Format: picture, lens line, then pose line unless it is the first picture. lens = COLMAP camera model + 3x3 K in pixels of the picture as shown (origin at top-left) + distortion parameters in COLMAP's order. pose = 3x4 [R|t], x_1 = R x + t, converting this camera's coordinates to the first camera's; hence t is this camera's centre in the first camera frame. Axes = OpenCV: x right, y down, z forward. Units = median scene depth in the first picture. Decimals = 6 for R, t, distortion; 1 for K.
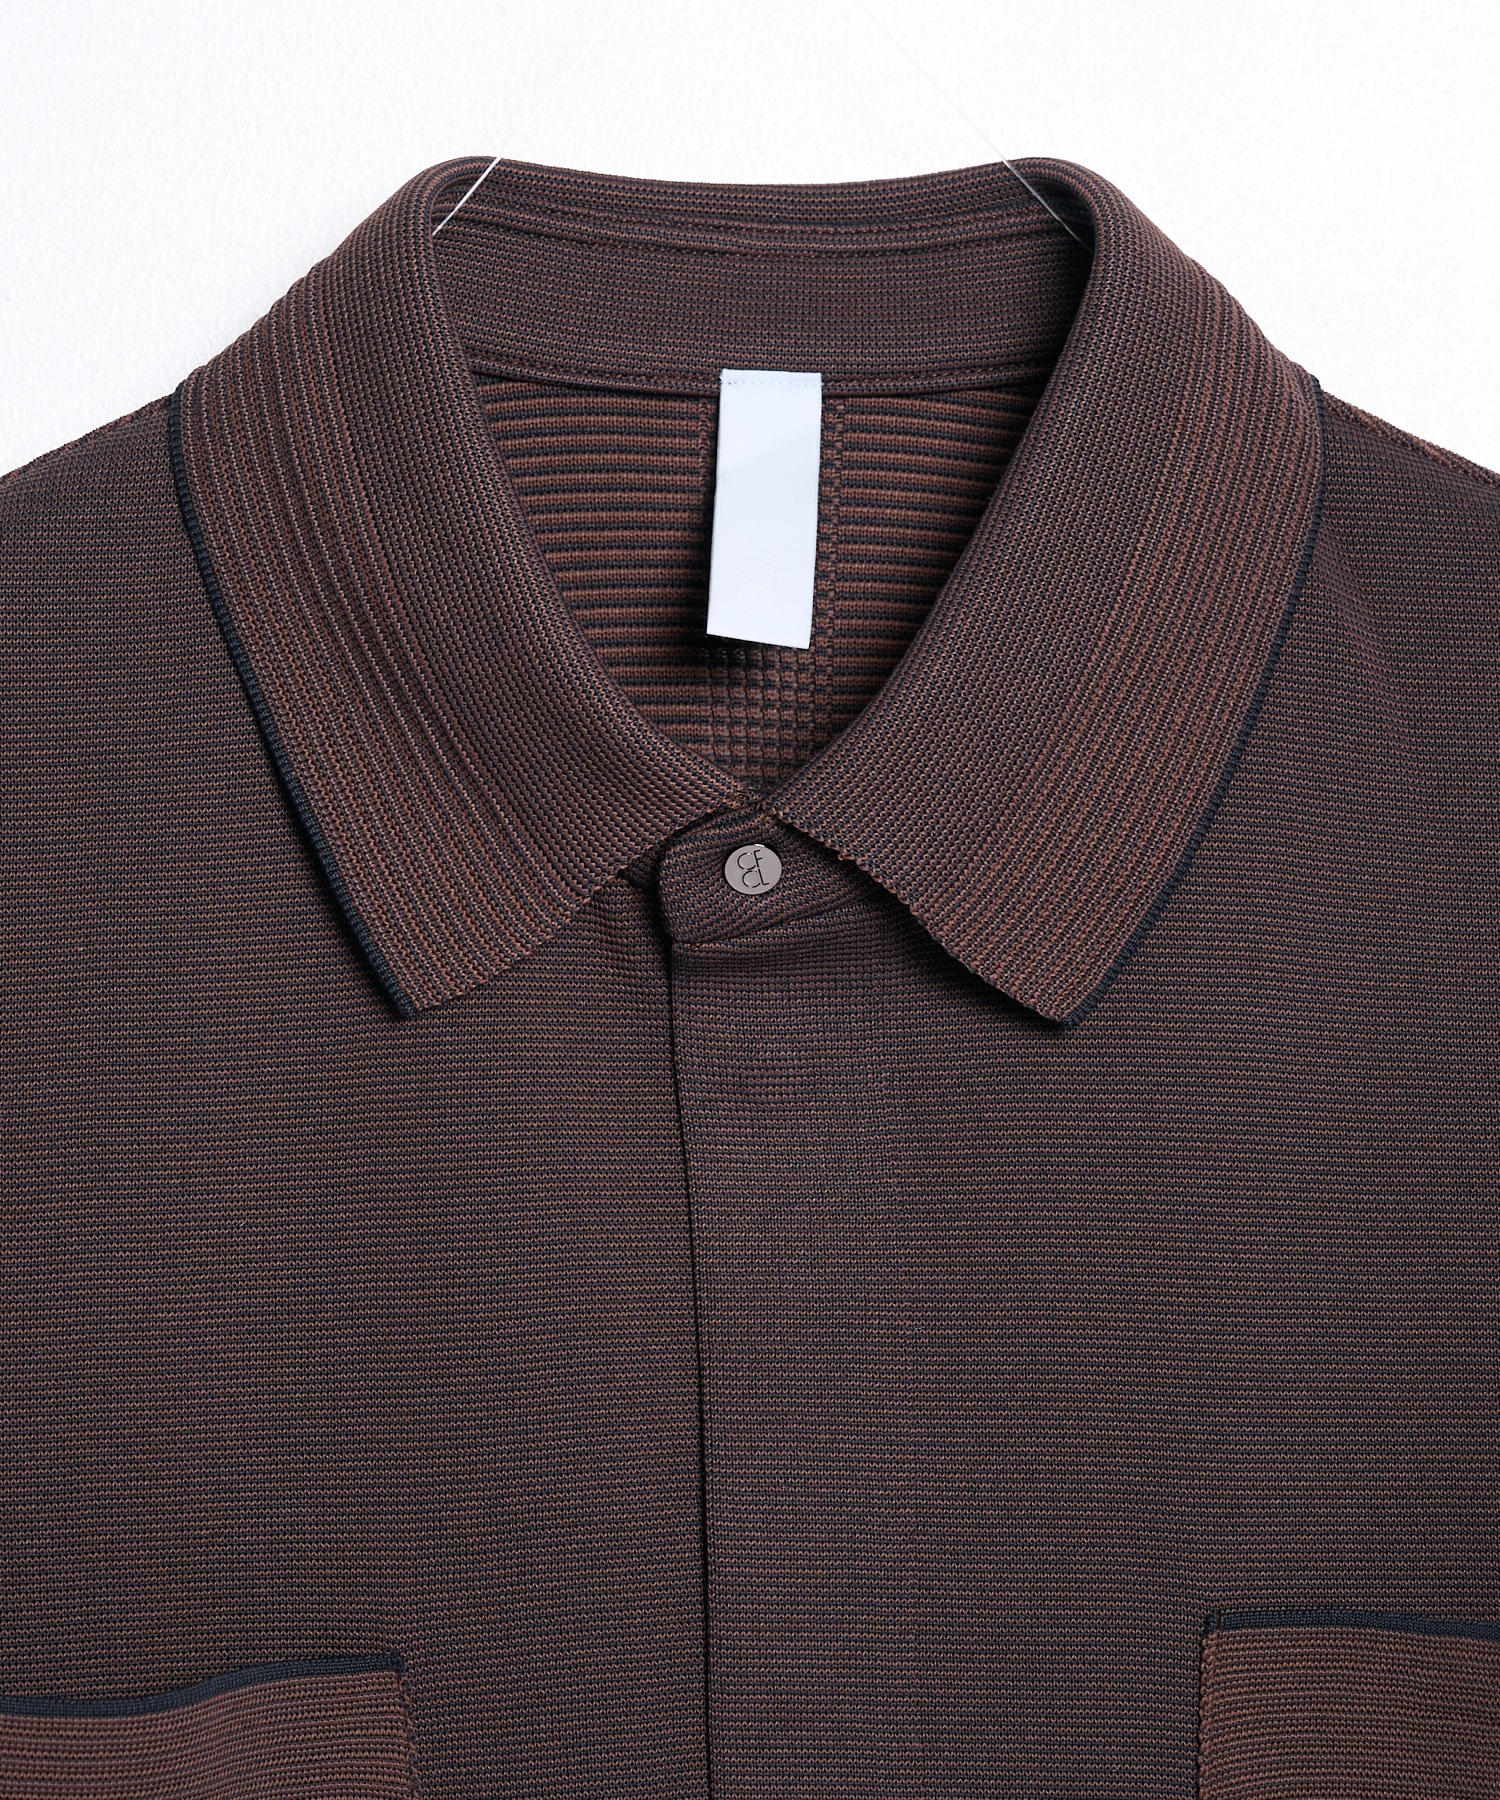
lens RADIAL K [[3583.4, 0, 750.0], [0, 3583.4, 900.0], [0, 0, 1]] dist [-0.000353, -0.001028]
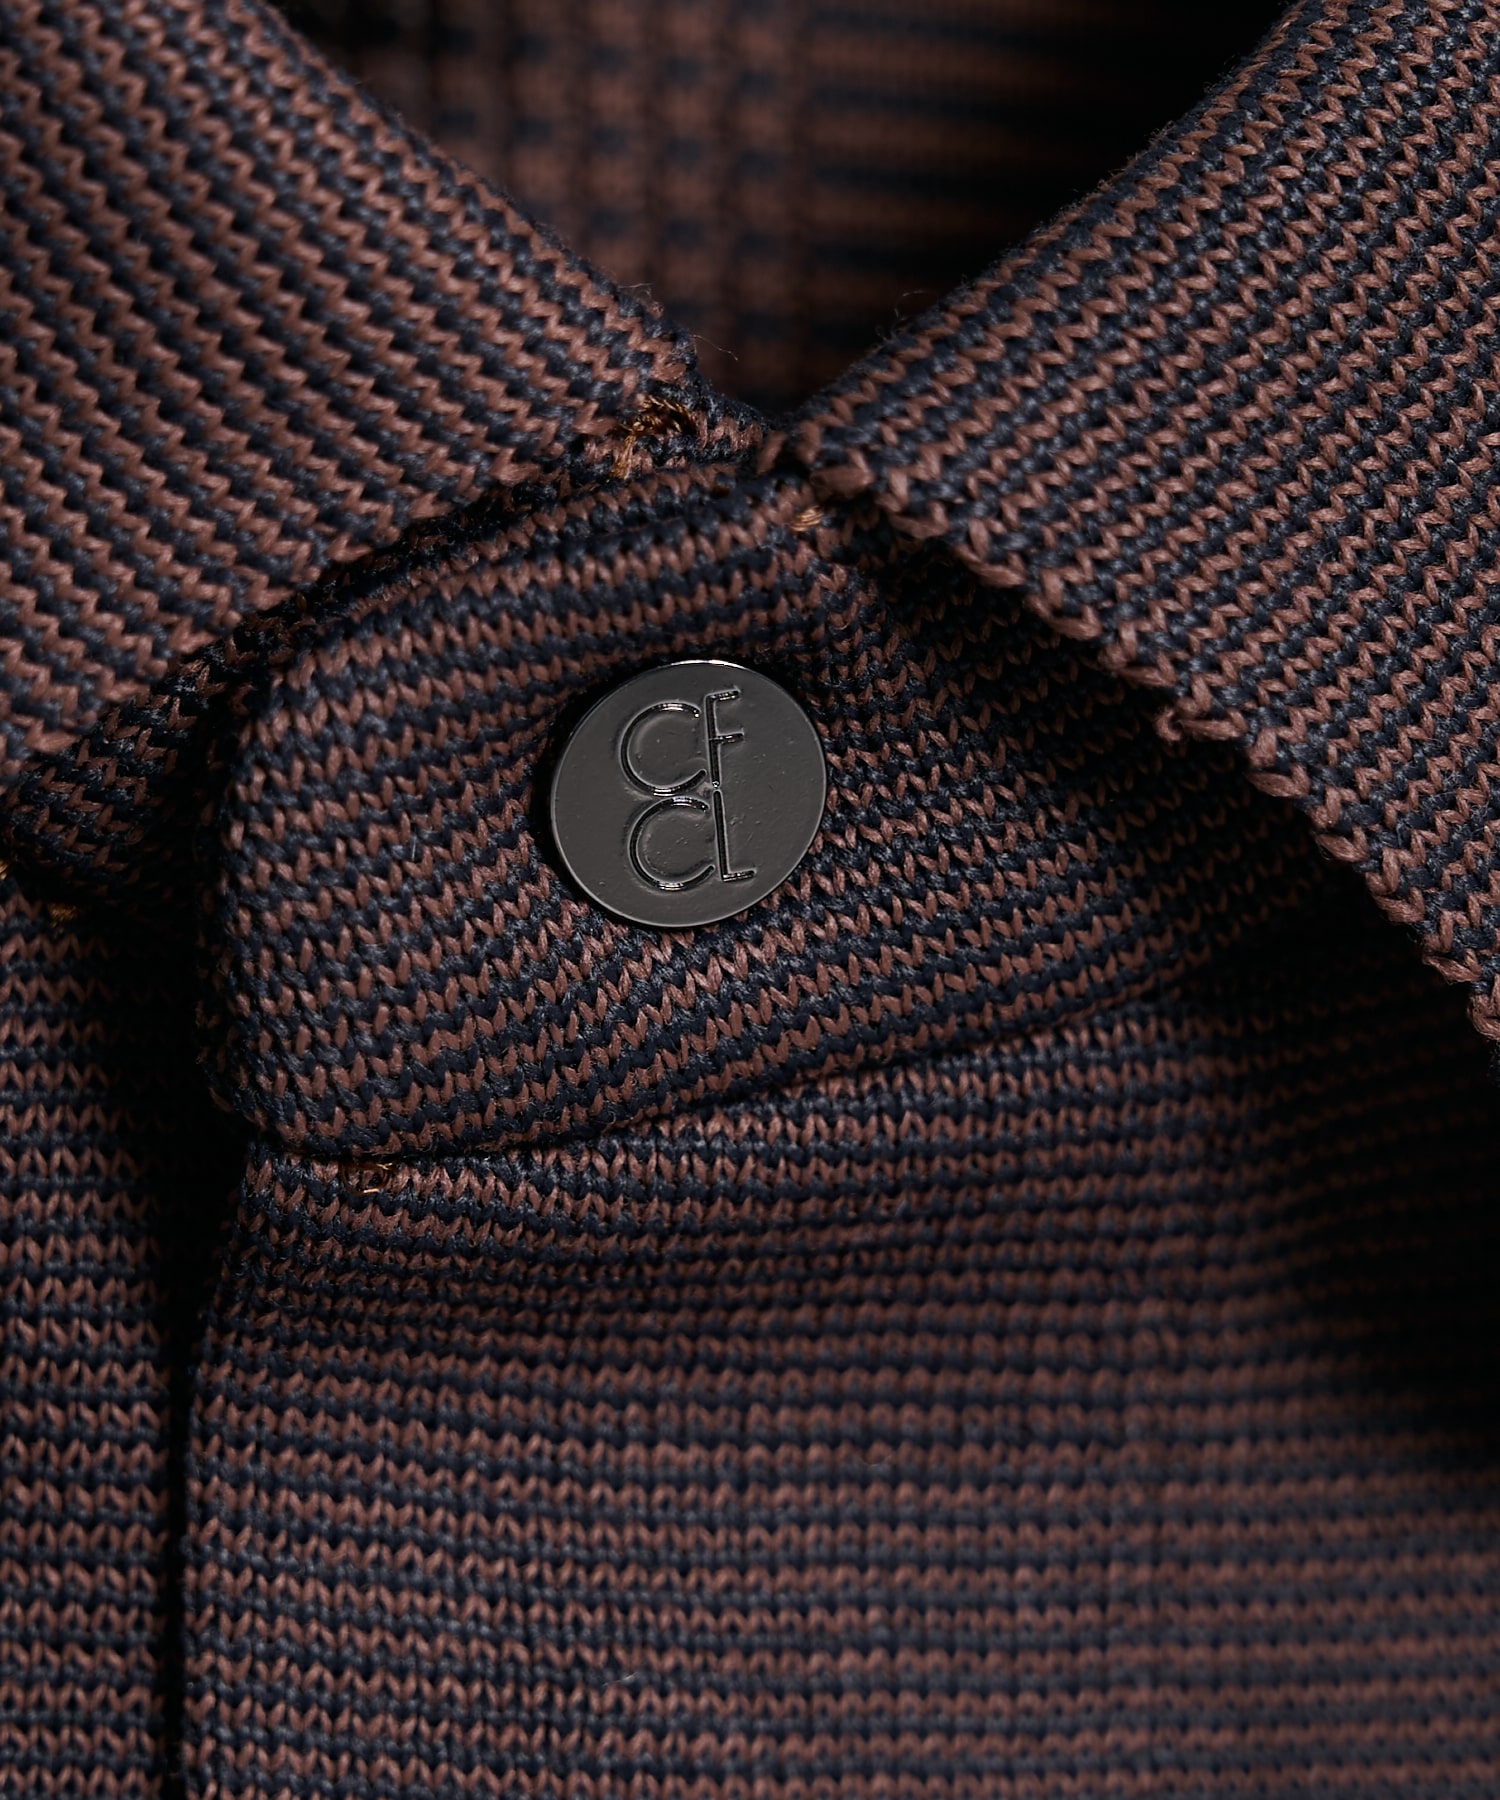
lens RADIAL K [[7690.9, 0, 750.0], [0, 7690.9, 900.0], [0, 0, 1]] dist [-0.056954, -2.748728]
pose [[0.976607, 0.049834, 0.209178, -0.086433], [-0.023621, 0.991750, -0.125991, 0.052101], [-0.213731, 0.118103, 0.969727, 0.583373]]
